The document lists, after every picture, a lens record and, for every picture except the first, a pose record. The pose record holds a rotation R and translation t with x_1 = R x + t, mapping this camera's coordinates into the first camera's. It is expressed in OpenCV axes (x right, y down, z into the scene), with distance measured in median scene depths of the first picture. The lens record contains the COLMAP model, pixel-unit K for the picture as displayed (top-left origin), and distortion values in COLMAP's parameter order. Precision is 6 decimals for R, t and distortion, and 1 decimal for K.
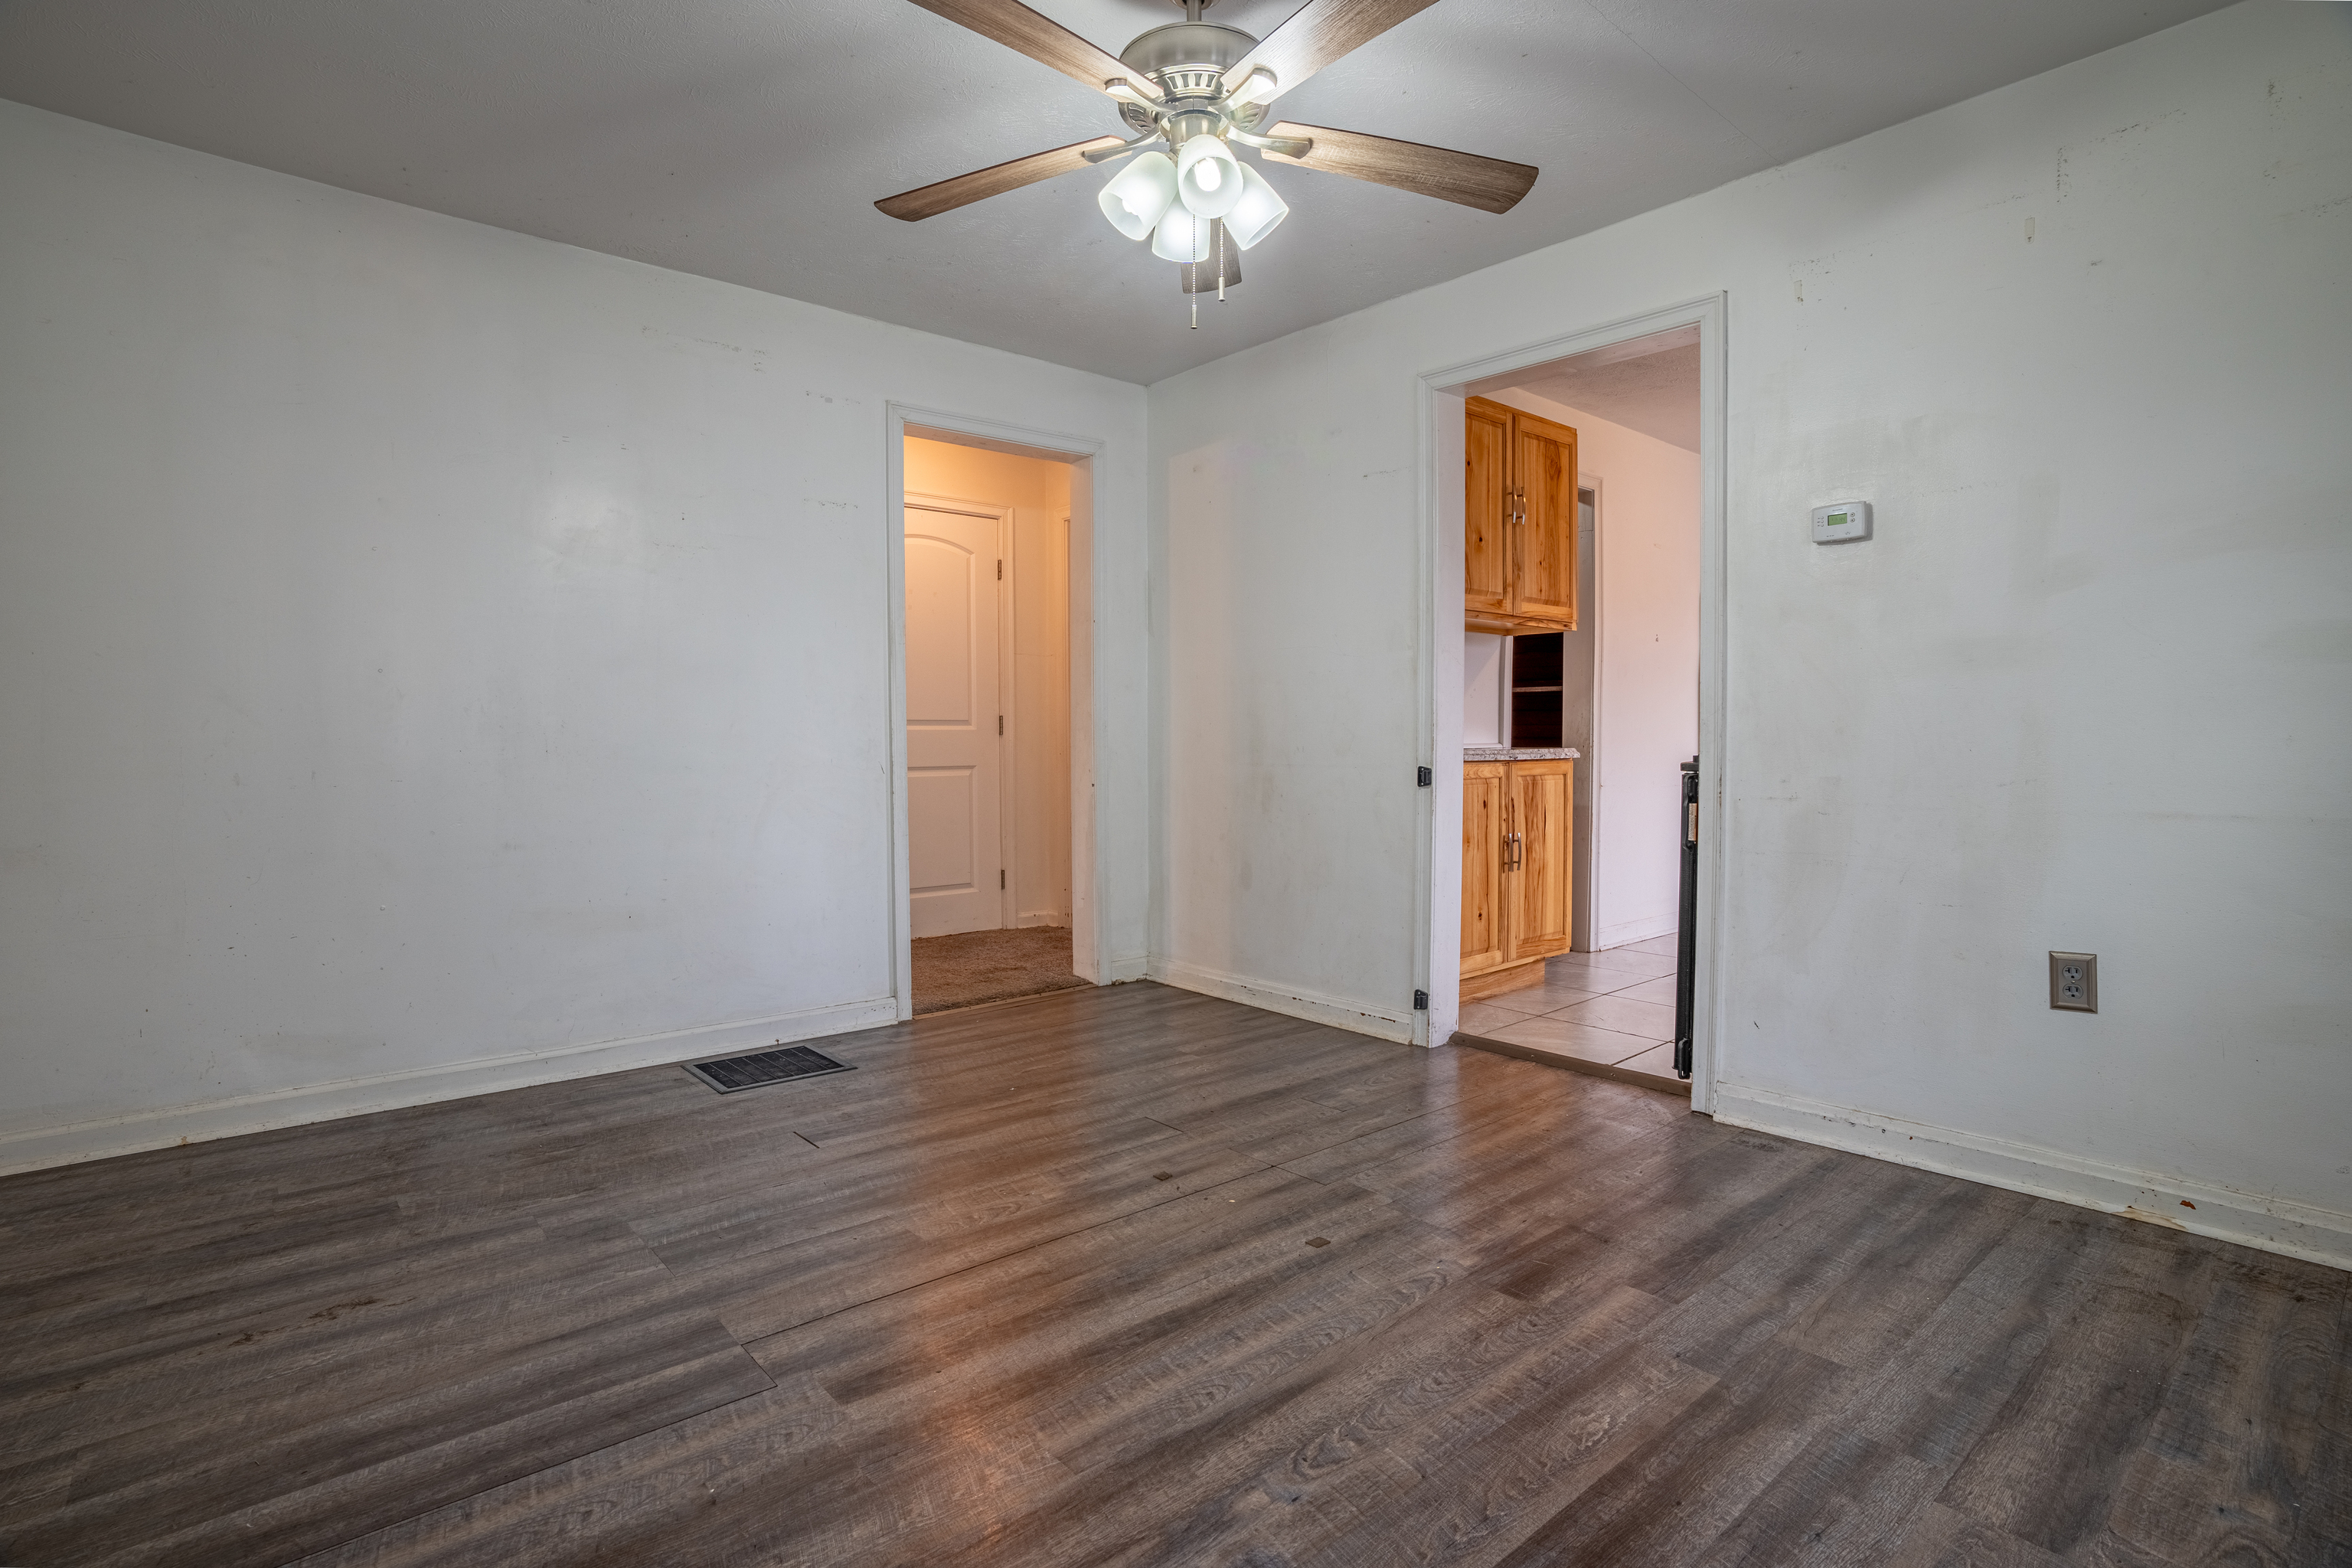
lens RADIAL K [[1165.5, 0, 1164.9], [0, 1165.5, 771.4], [0, 0, 1]] dist [-0.047924, 0.014164]
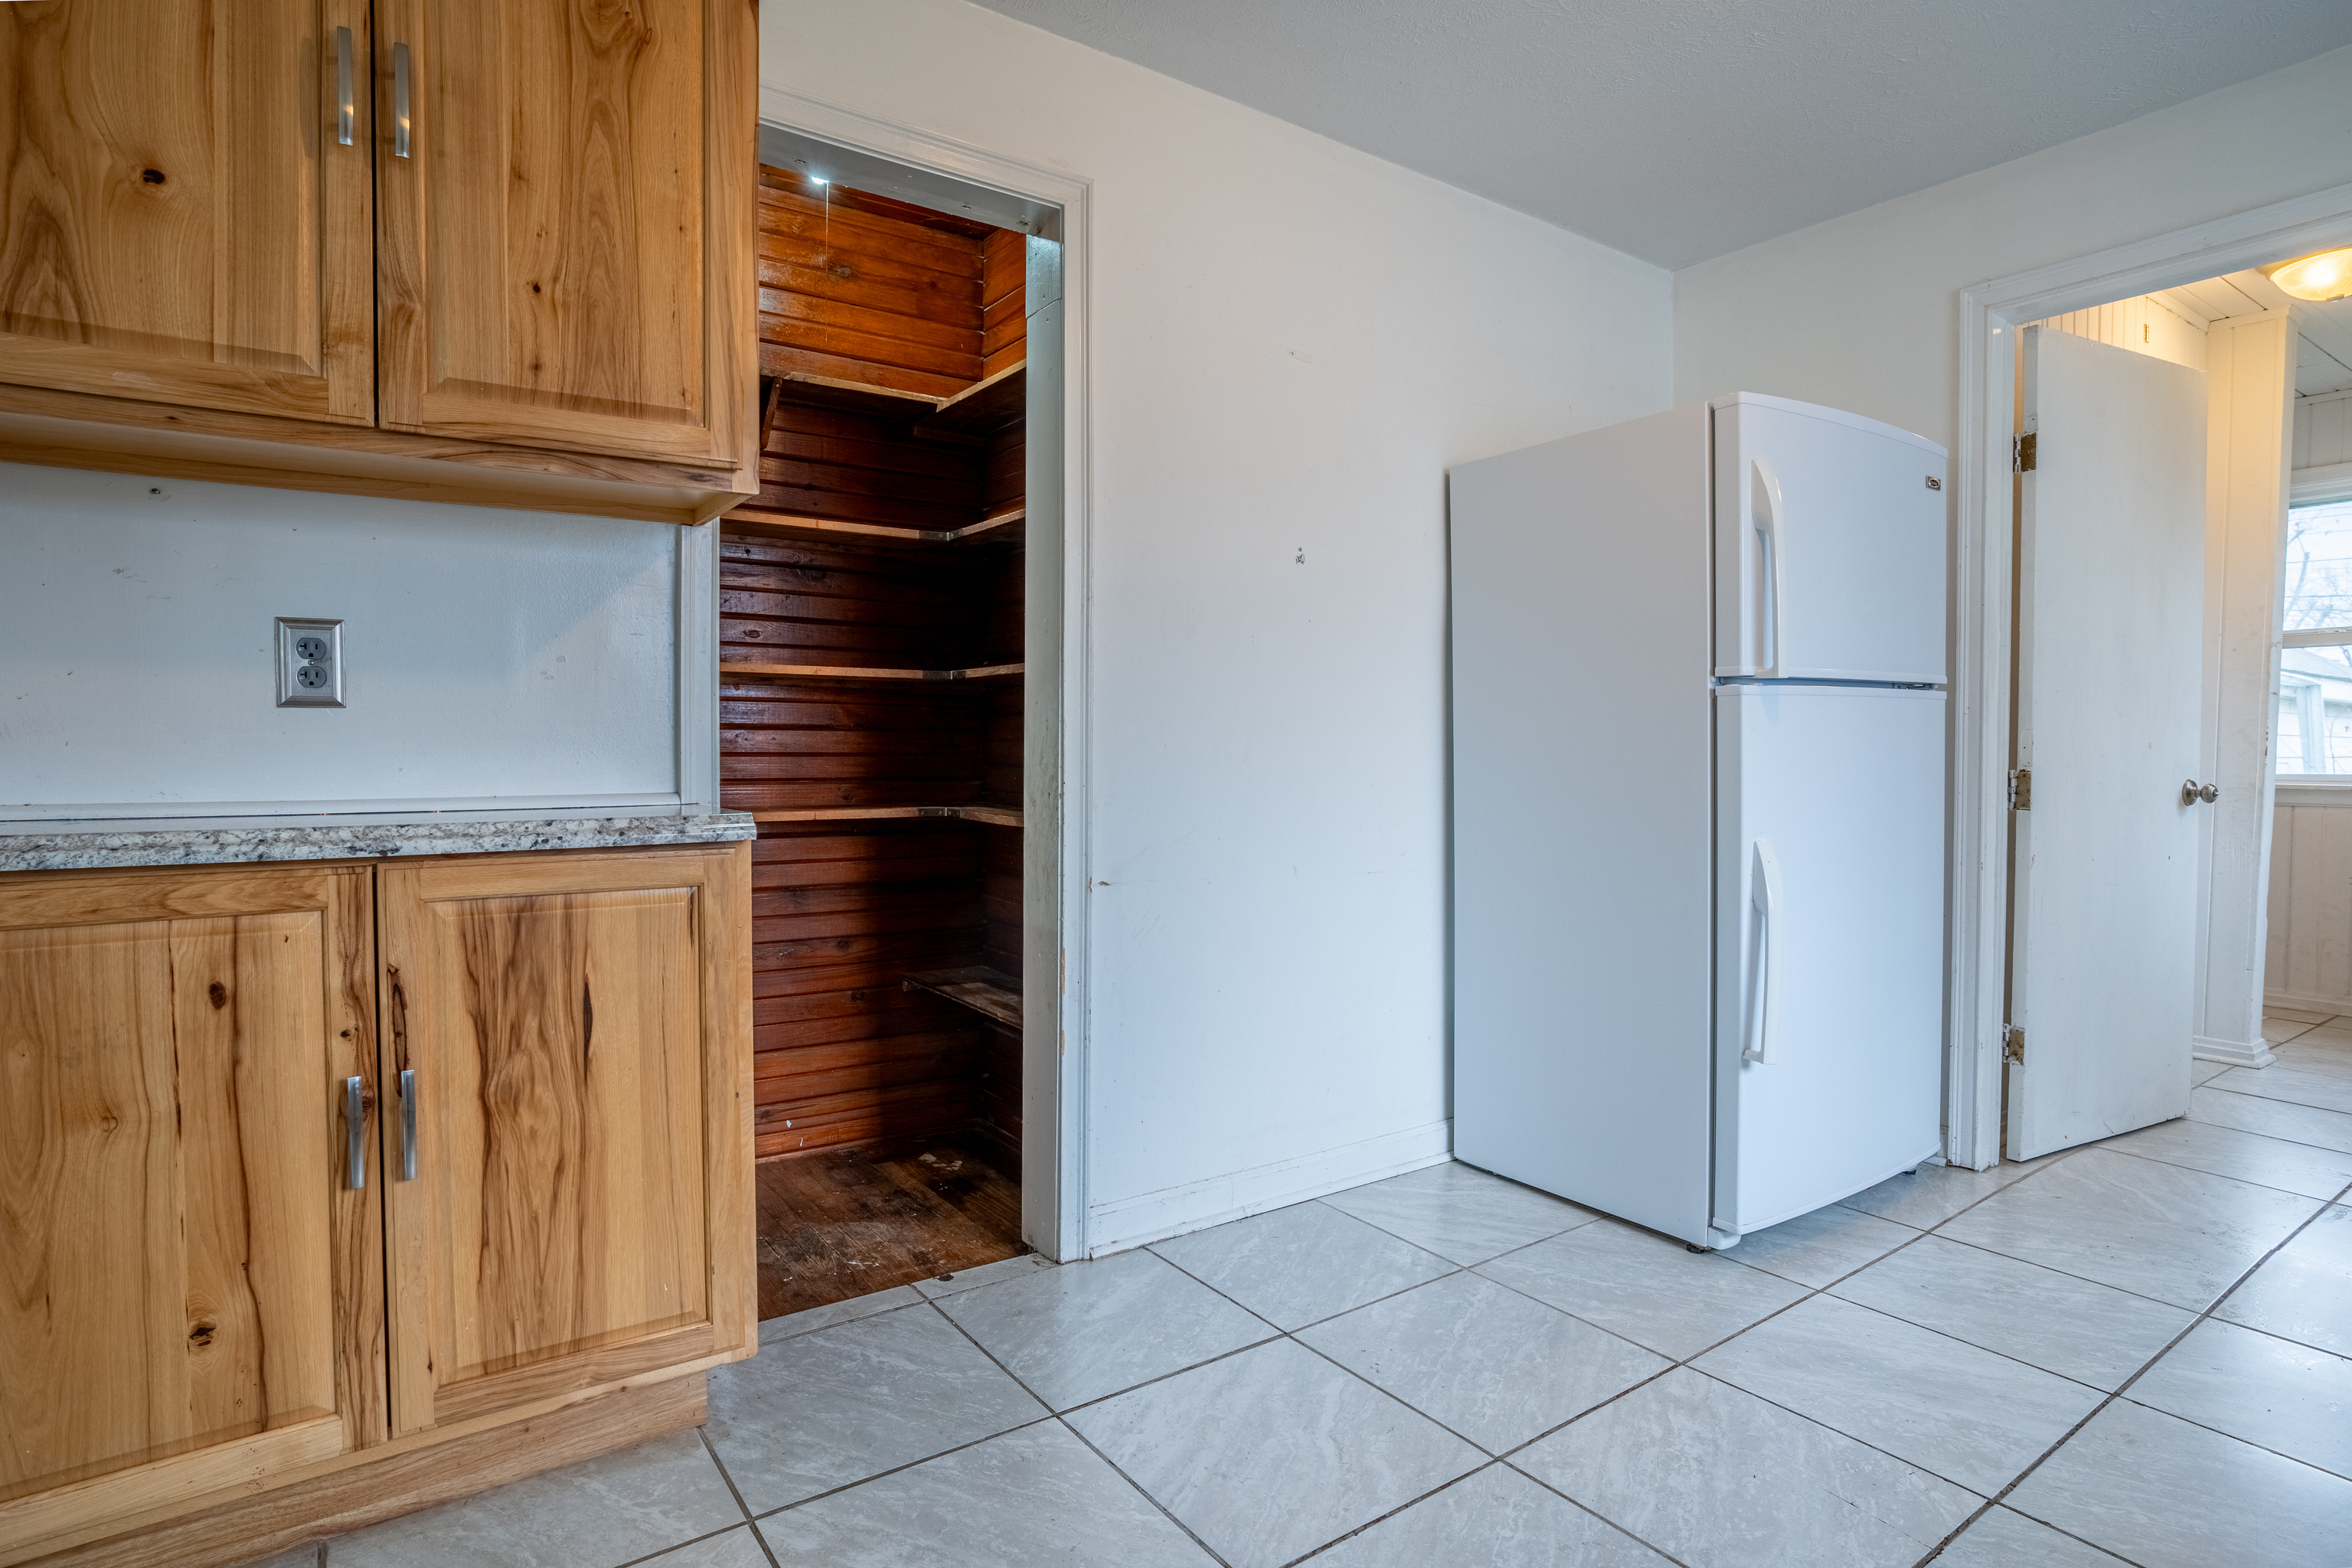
lens RADIAL K [[1209.2, 0, 1163.4], [0, 1209.2, 790.9], [0, 0, 1]] dist [-0.031059, 0.007994]
pose [[0.991972, 0.004104, -0.126387, 0.935427], [-0.003665, 0.999986, 0.003706, -0.051316], [0.126401, -0.003213, 0.991974, 1.119815]]
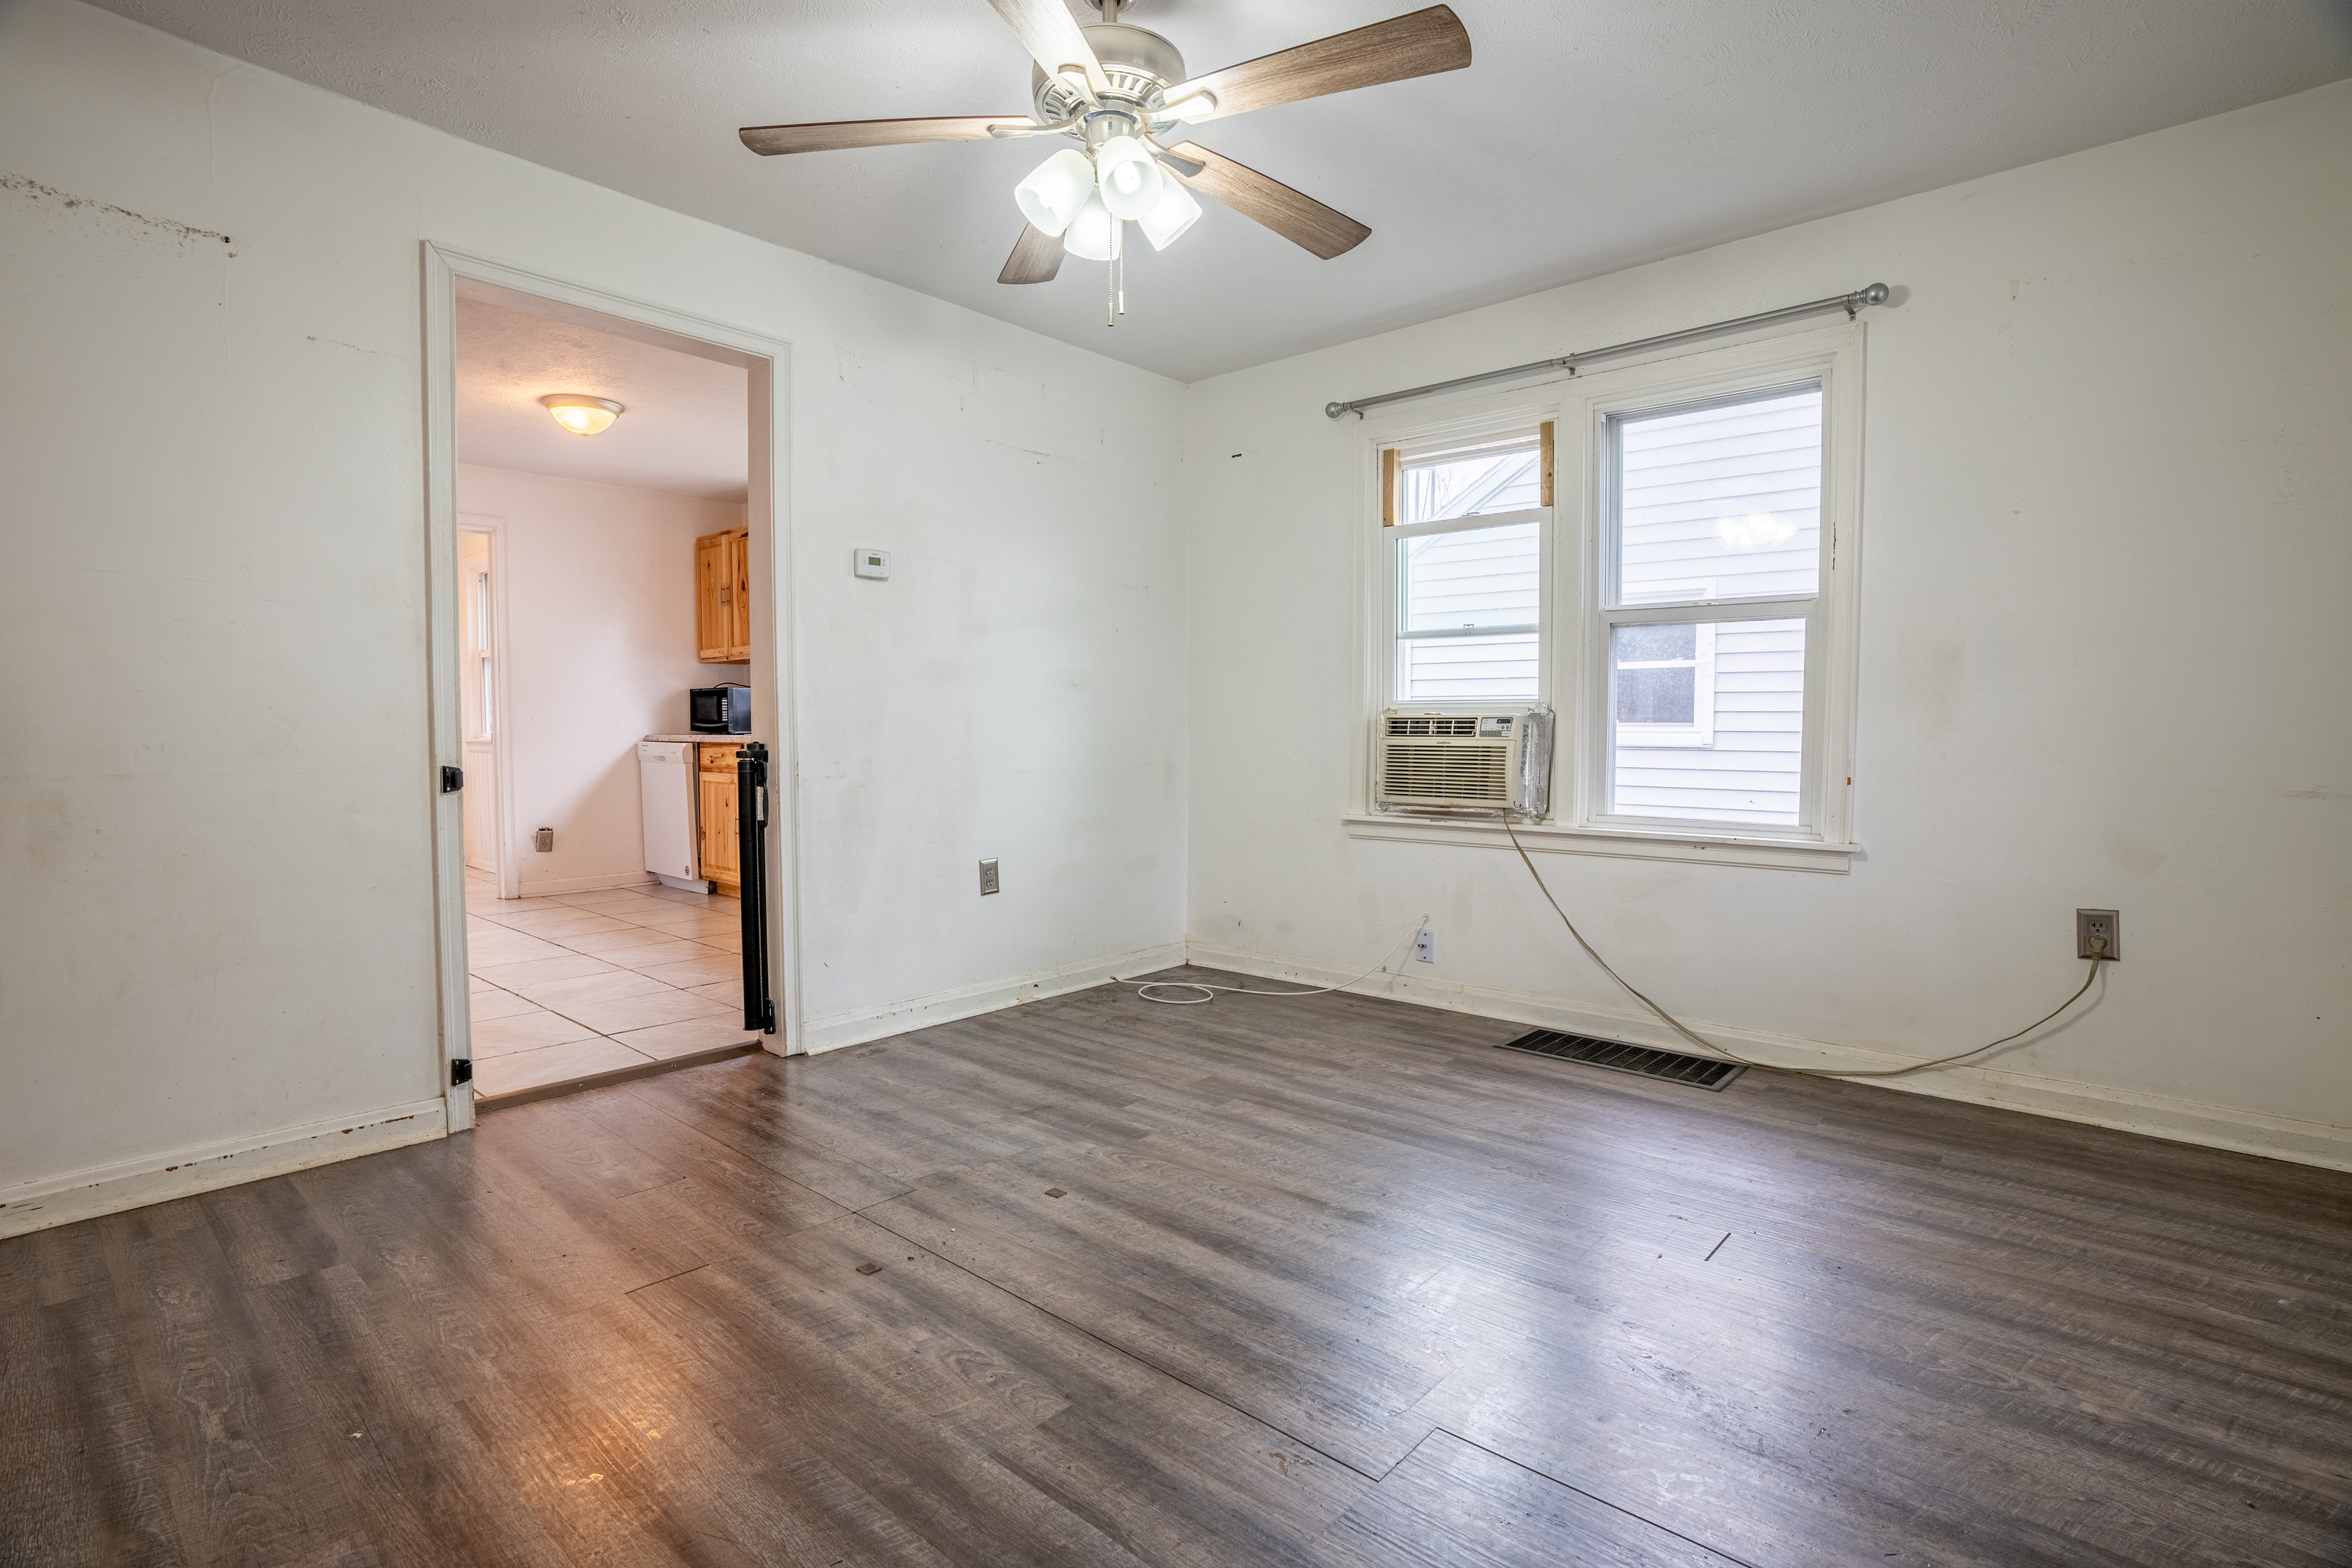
lens RADIAL K [[1165.5, 0, 1171.8], [0, 1165.5, 787.3], [0, 0, 1]] dist [-0.047924, 0.014164]
pose [[-0.152156, -0.048744, 0.987154, -0.838674], [0.025634, 0.998253, 0.053243, -0.023022], [-0.988024, 0.033406, -0.150641, 0.936133]]
